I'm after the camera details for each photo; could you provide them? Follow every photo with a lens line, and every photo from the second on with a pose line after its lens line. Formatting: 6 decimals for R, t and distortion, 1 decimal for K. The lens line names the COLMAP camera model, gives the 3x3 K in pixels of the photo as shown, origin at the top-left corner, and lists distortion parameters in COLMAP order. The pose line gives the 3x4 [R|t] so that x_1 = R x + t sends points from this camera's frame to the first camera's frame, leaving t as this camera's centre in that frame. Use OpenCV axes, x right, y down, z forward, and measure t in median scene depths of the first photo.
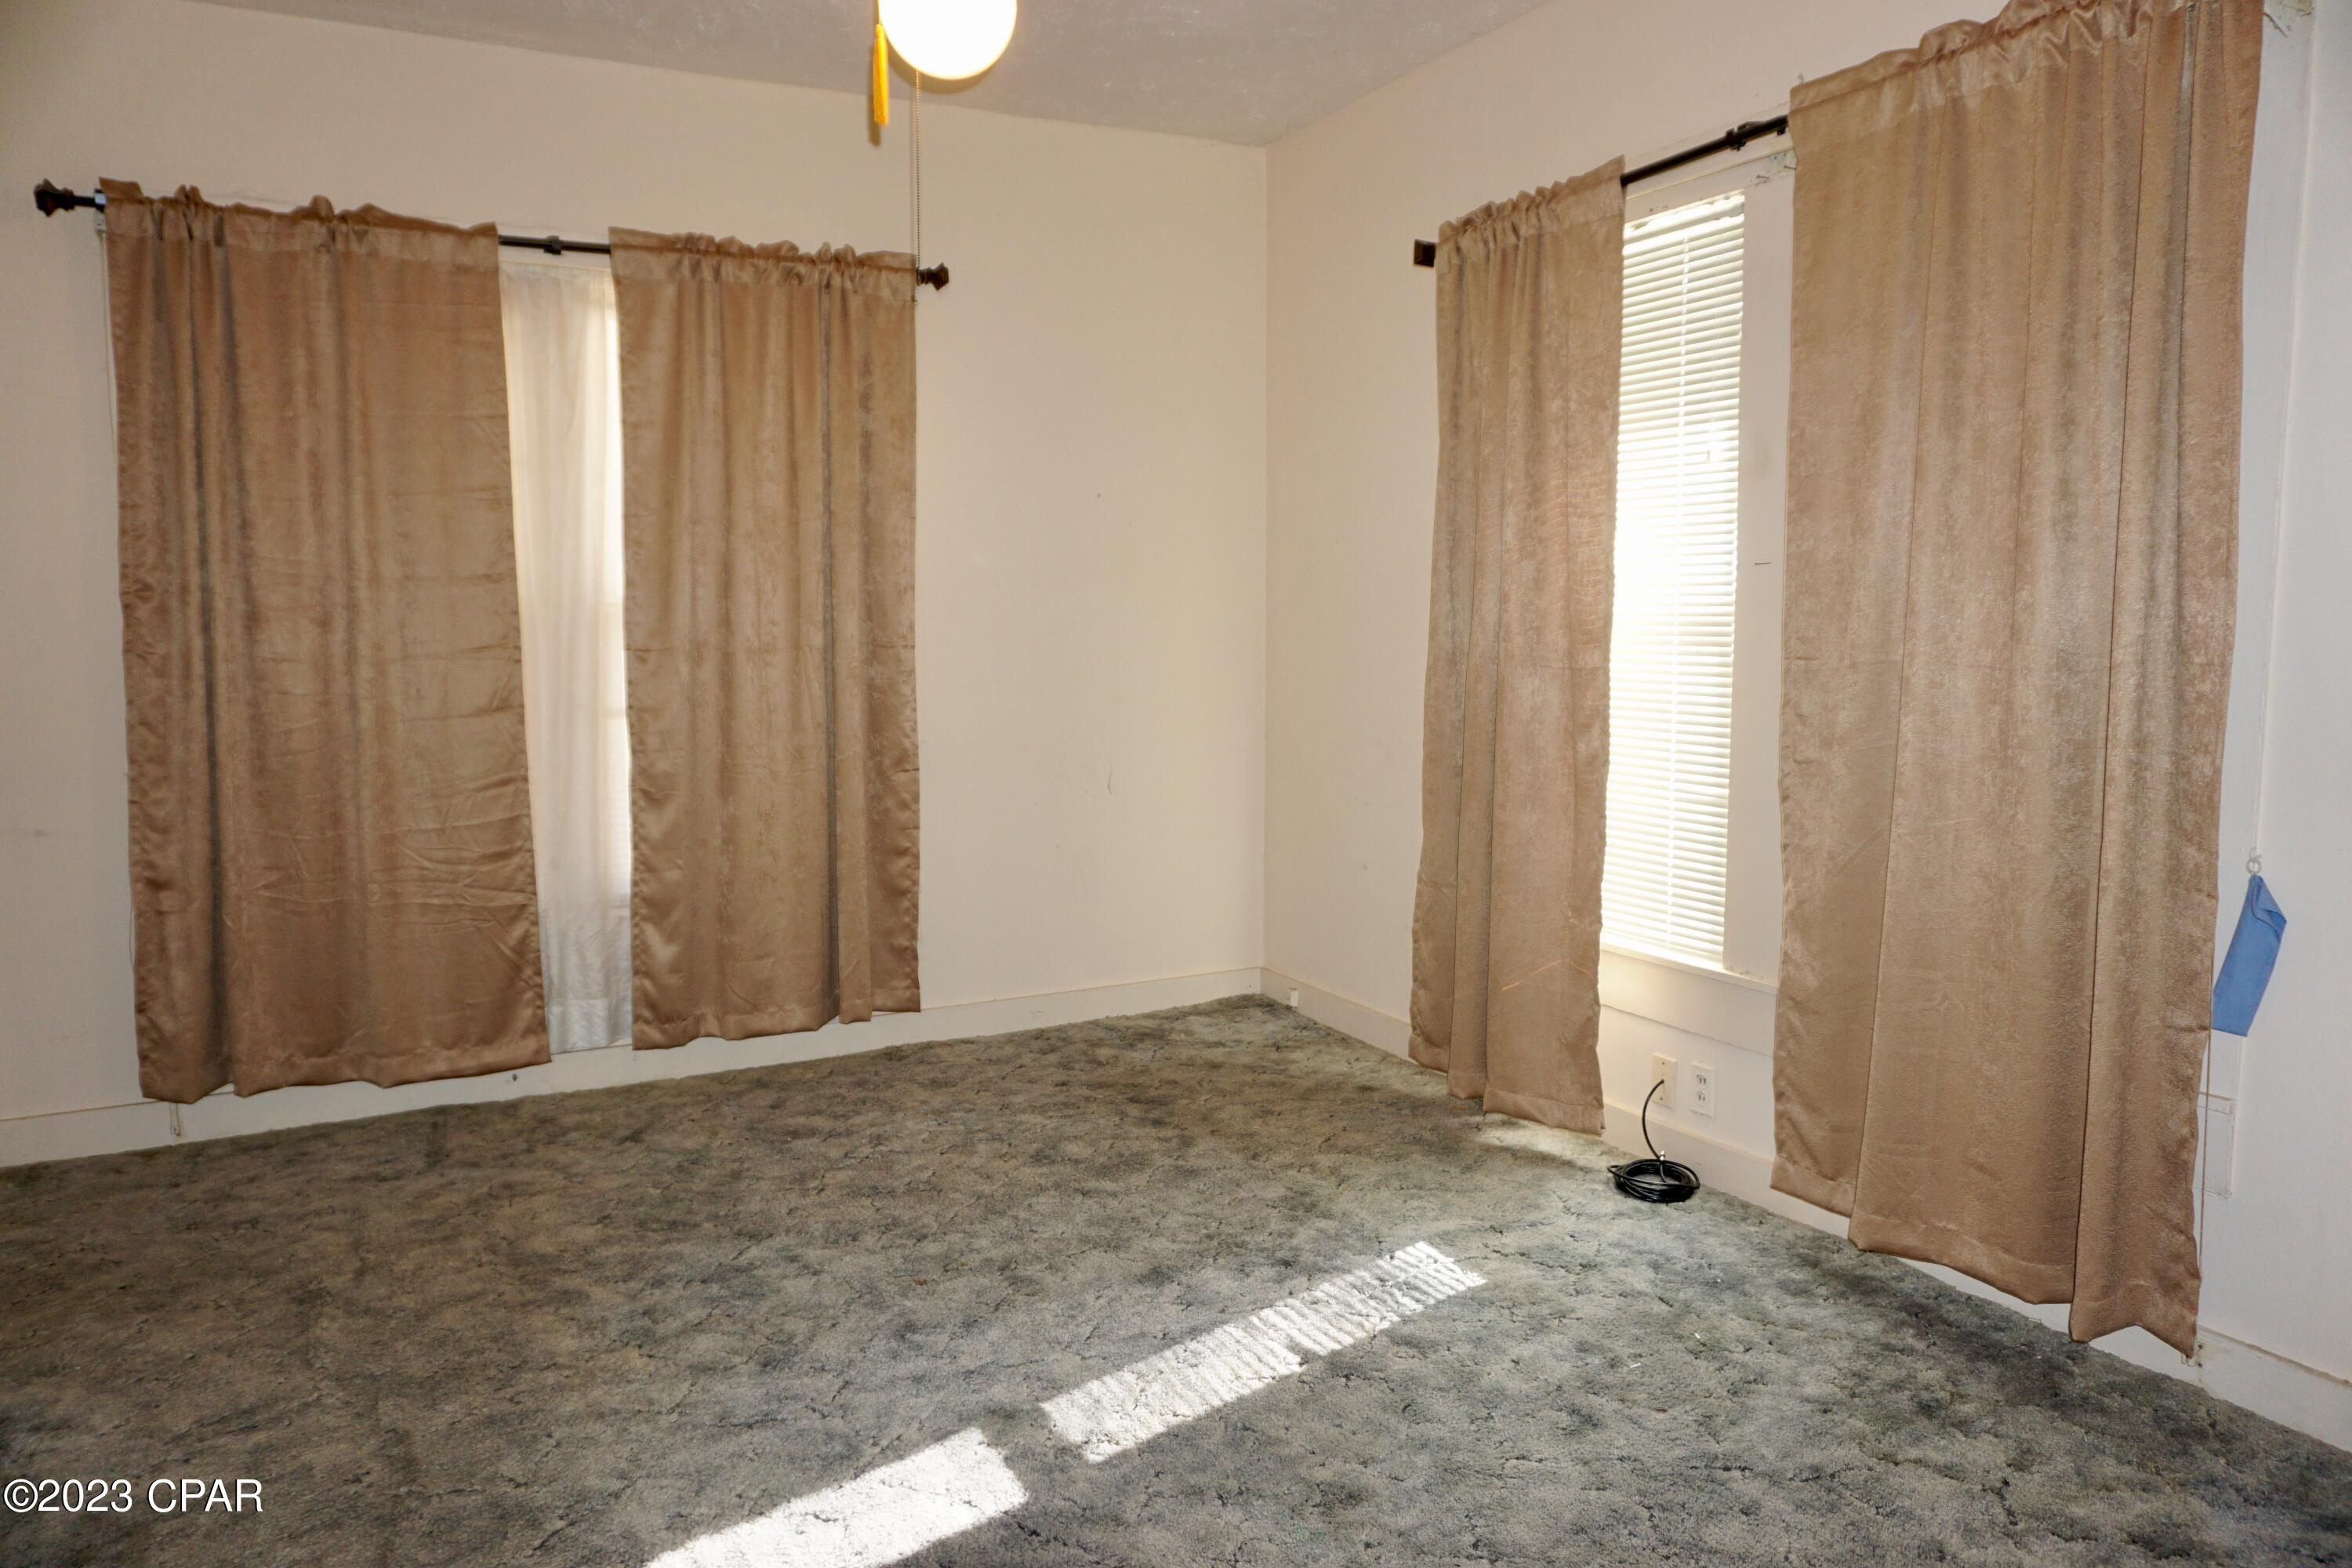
lens RADIAL K [[1562.3, 0, 1176.0], [0, 1562.3, 784.0], [0, 0, 1]] dist [0.007588, -0.001201]
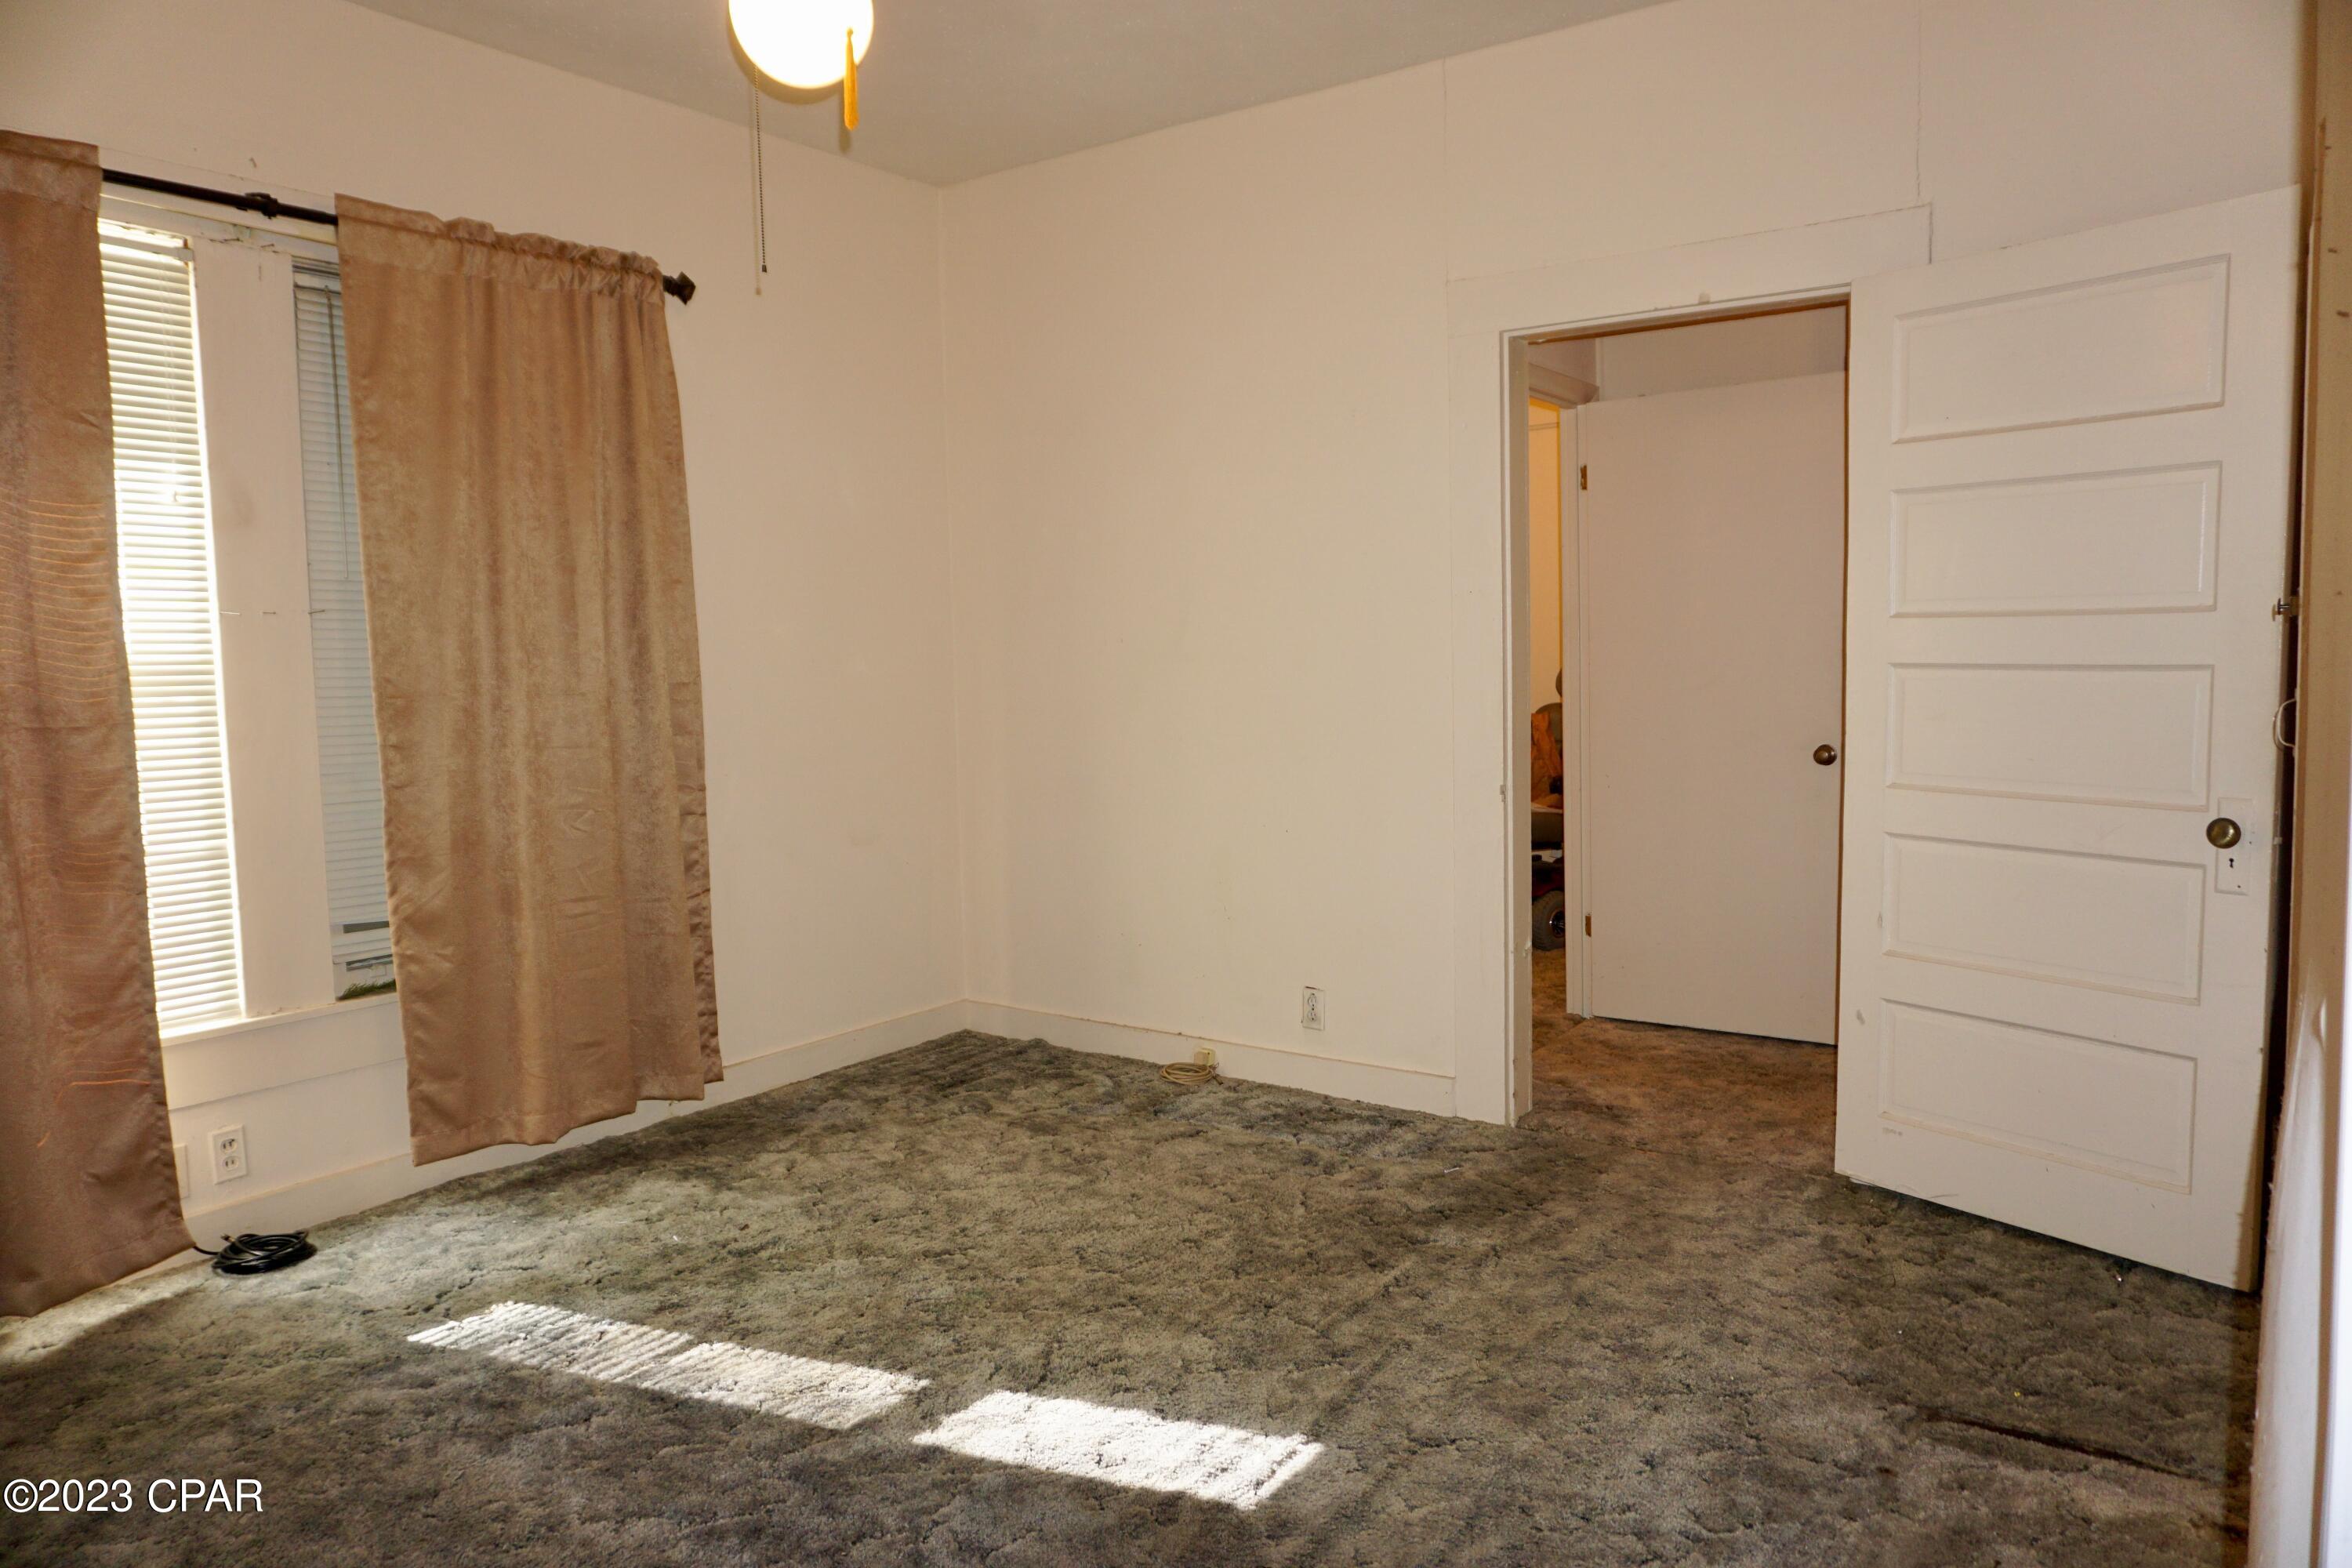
lens RADIAL K [[1562.3, 0, 1176.0], [0, 1562.3, 784.0], [0, 0, 1]] dist [0.007588, -0.001201]
pose [[-0.476073, -0.047426, 0.878126, -0.966744], [0.104324, 0.988448, 0.109943, -0.092242], [-0.873196, 0.143950, -0.465626, 1.127291]]
